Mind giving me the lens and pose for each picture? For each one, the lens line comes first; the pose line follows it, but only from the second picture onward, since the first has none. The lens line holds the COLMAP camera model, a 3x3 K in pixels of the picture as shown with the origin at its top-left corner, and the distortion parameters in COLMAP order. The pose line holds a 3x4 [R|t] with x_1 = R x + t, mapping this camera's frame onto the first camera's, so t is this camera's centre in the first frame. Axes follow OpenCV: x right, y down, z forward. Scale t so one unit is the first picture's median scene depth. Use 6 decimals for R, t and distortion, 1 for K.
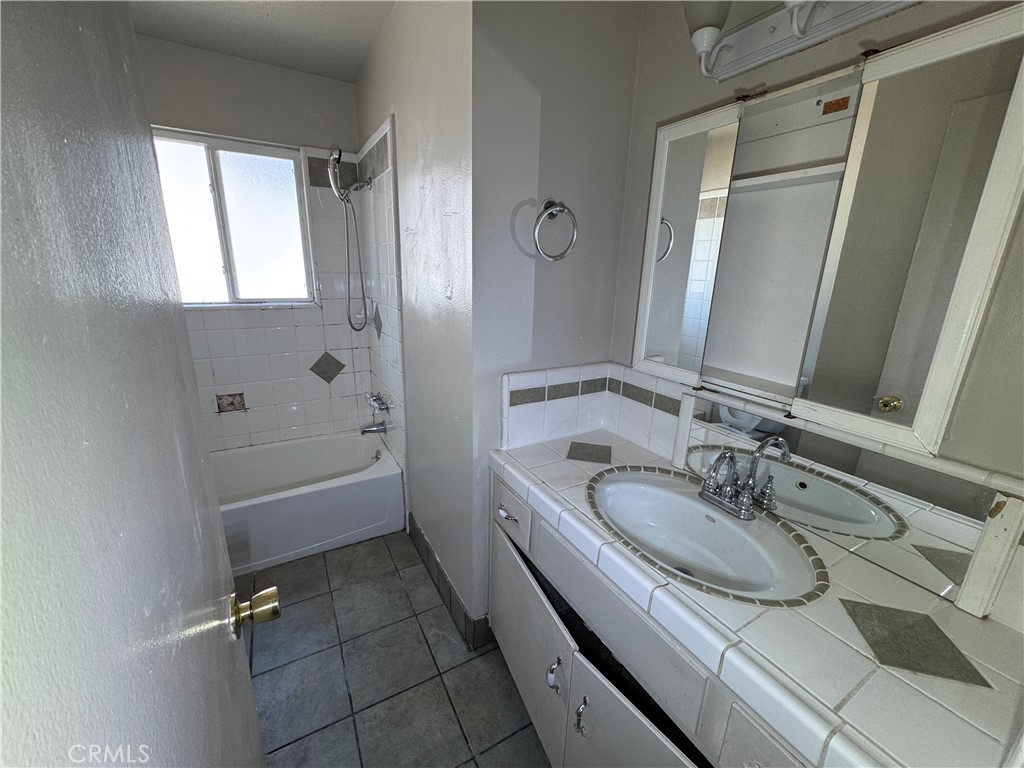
lens RADIAL K [[409.8, 0, 512.9], [0, 409.8, 381.8], [0, 0, 1]] dist [-0.000089, 0.000573]
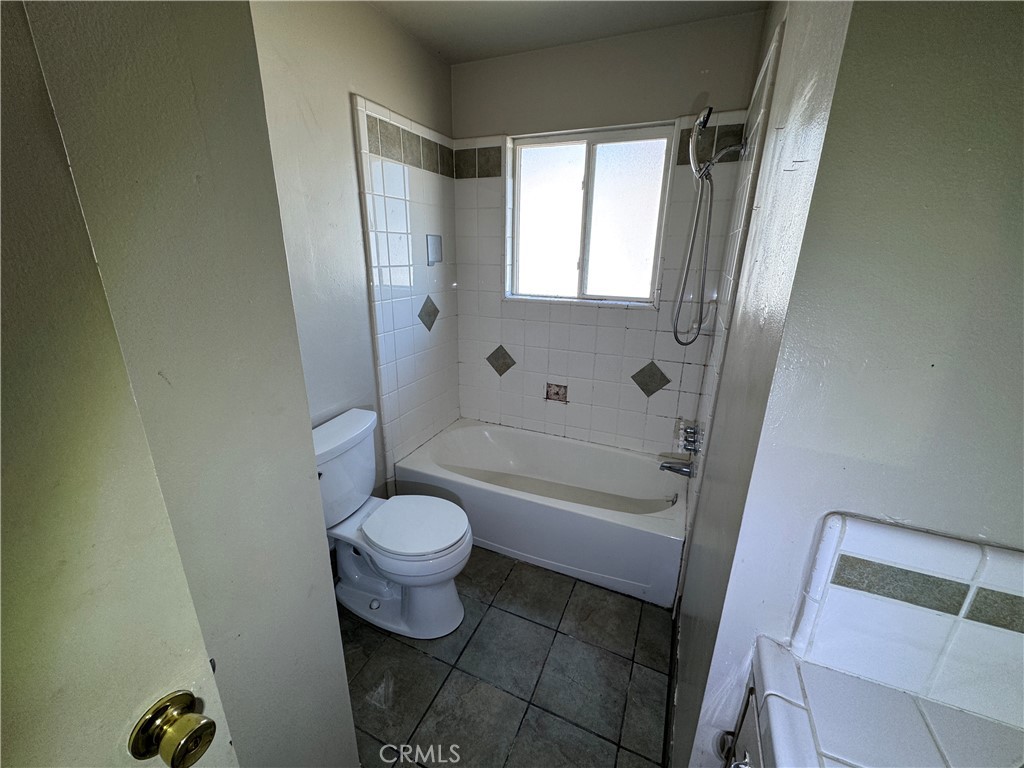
lens RADIAL K [[409.8, 0, 512.9], [0, 409.8, 381.8], [0, 0, 1]] dist [-0.000089, 0.000573]
pose [[0.596493, 0.229156, -0.769209, 0.048803], [-0.212126, 0.969309, 0.124271, -0.084226], [0.774079, 0.089043, 0.626796, 0.256650]]
